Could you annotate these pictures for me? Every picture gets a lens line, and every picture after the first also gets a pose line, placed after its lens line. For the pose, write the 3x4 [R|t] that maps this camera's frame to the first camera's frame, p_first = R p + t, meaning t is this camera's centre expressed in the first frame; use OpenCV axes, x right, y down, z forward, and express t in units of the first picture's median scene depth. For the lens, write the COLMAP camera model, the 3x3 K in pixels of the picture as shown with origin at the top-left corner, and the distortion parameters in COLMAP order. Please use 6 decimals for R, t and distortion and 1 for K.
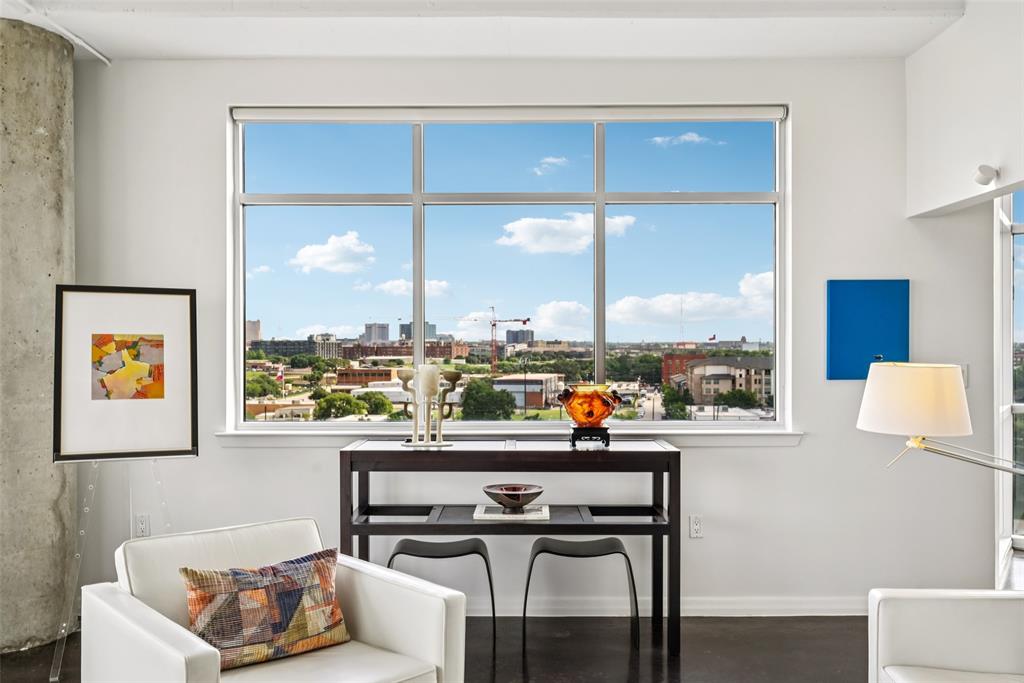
lens RADIAL K [[879.6, 0, 513.6], [0, 879.6, 352.3], [0, 0, 1]] dist [-0.000800, -0.001547]
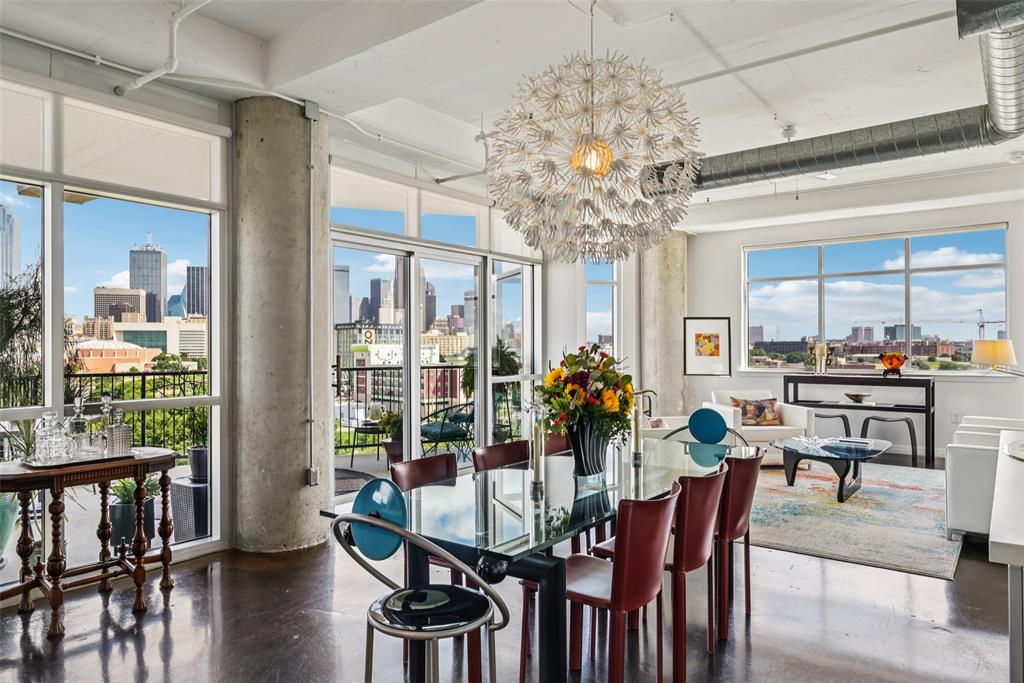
lens RADIAL K [[660.5, 0, 509.9], [0, 660.5, 345.5], [0, 0, 1]] dist [0.001468, -0.000540]
pose [[0.798972, -0.001879, -0.601365, 0.341929], [-0.002741, 0.999973, -0.006767, 0.034186], [0.601362, 0.007055, 0.798946, -1.101971]]
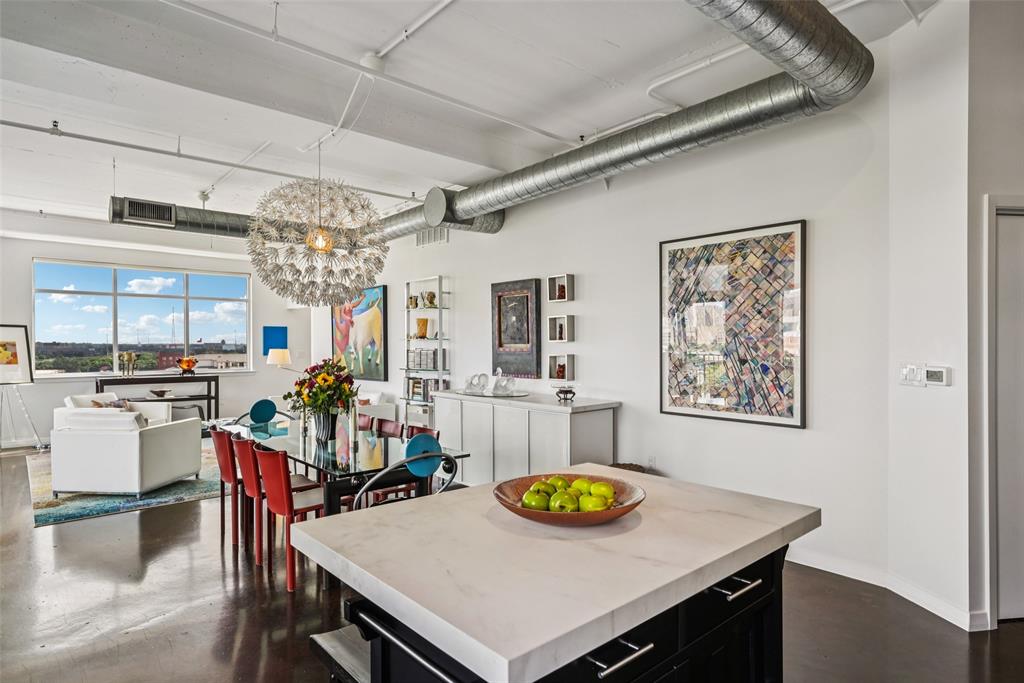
lens RADIAL K [[565.2, 0, 515.6], [0, 565.2, 345.2], [0, 0, 1]] dist [-0.000154, -0.000256]
pose [[0.742985, -0.001013, 0.669307, -0.423723], [0.007230, 0.999953, -0.006513, 0.014552], [-0.669268, 0.009678, 0.742958, -1.418573]]
